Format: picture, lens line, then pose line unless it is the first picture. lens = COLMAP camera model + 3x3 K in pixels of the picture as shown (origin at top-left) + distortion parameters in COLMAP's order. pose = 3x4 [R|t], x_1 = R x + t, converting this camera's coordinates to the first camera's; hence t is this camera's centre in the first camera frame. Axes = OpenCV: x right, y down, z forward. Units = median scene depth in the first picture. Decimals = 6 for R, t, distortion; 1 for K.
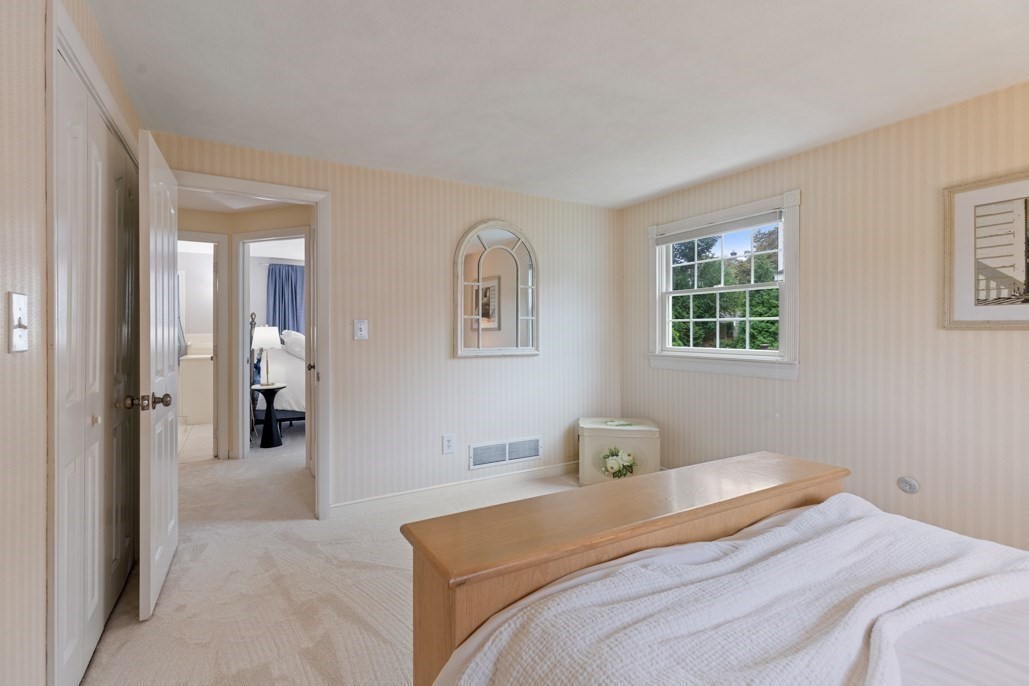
lens RADIAL K [[481.2, 0, 511.9], [0, 481.2, 330.2], [0, 0, 1]] dist [0.001270, 0.000135]
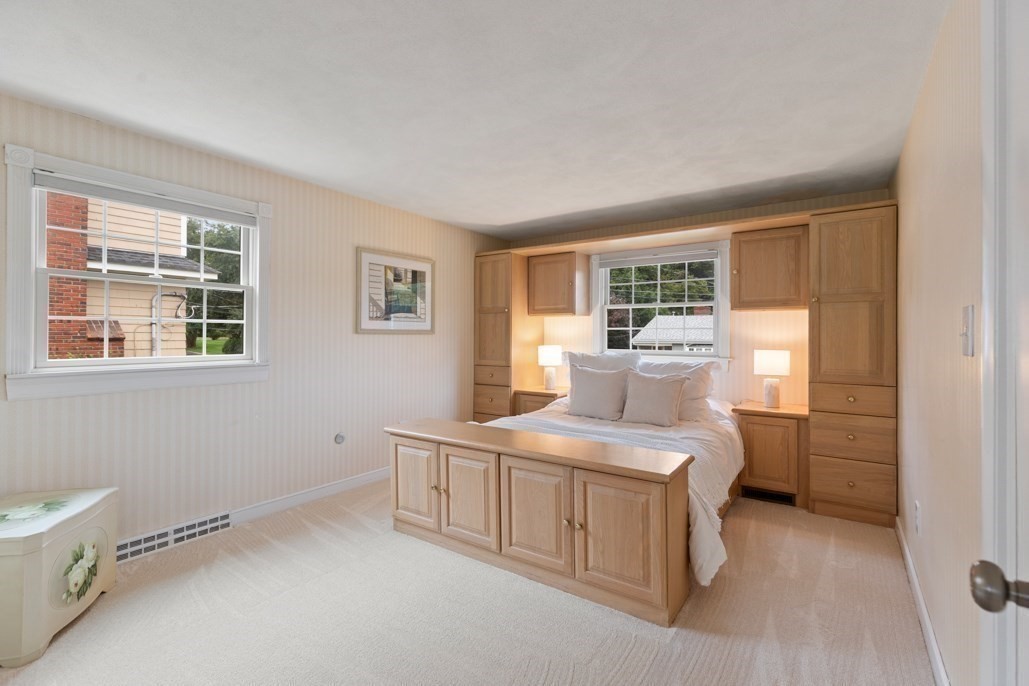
lens RADIAL K [[462.7, 0, 510.0], [0, 462.7, 343.4], [0, 0, 1]] dist [0.001125, 0.000049]
pose [[-0.427397, -0.015619, 0.903929, -0.725701], [-0.001613, 0.999862, 0.016515, 0.003786], [-0.904063, 0.005601, -0.427363, 1.189132]]
